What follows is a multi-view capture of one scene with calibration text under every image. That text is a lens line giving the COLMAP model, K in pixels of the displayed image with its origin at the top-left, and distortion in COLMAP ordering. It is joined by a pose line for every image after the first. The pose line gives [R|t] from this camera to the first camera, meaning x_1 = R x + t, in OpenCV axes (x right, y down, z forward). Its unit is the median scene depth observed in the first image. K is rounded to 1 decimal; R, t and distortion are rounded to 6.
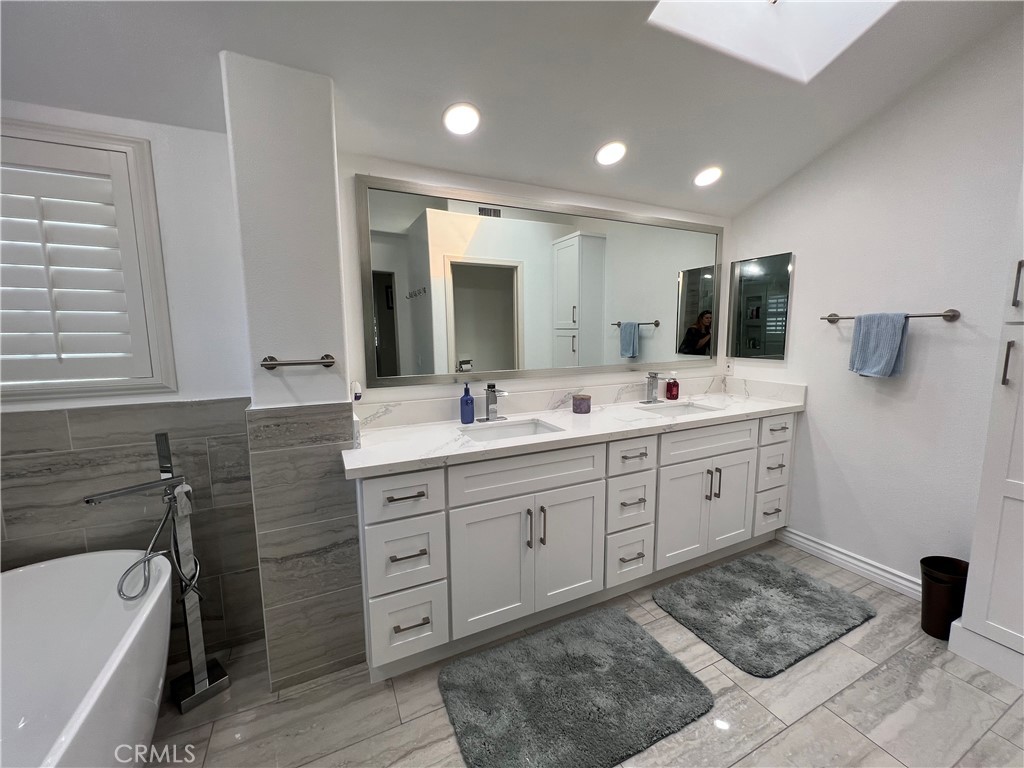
lens RADIAL K [[410.3, 0, 510.5], [0, 410.3, 382.7], [0, 0, 1]] dist [-0.001668, 0.000640]
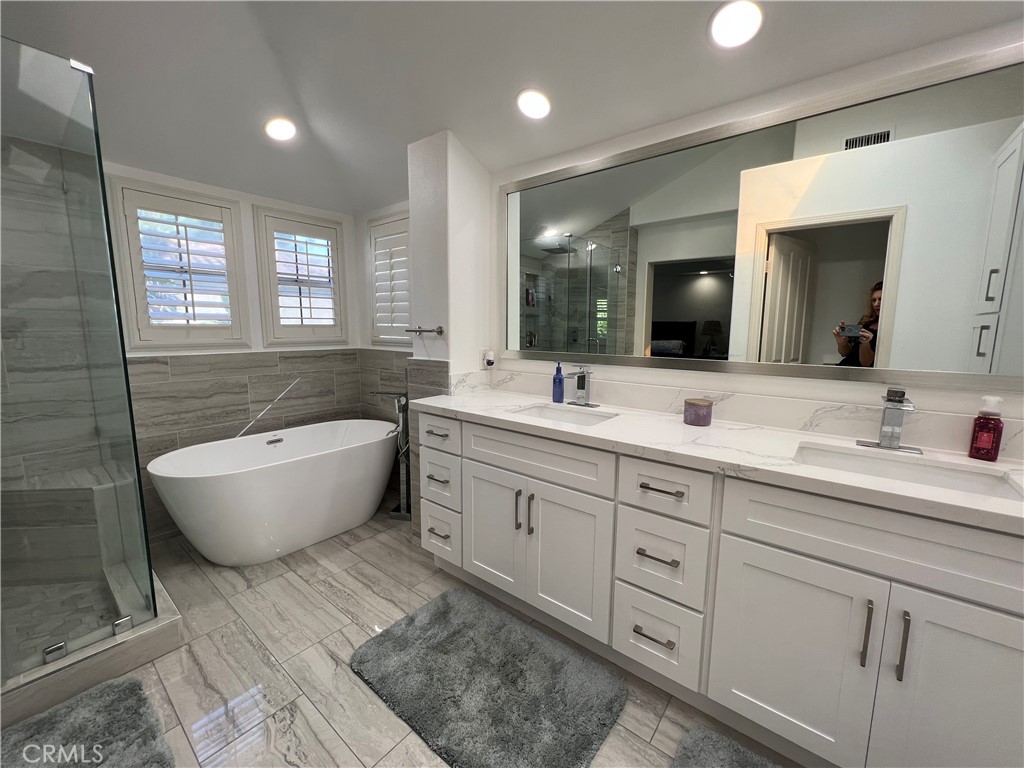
lens RADIAL K [[410.3, 0, 510.7], [0, 410.3, 383.3], [0, 0, 1]] dist [-0.001668, 0.000640]
pose [[0.433665, 0.134111, -0.891038, 0.871912], [-0.125568, 0.988208, 0.087623, -0.024867], [0.892282, 0.073887, 0.445392, 0.529553]]
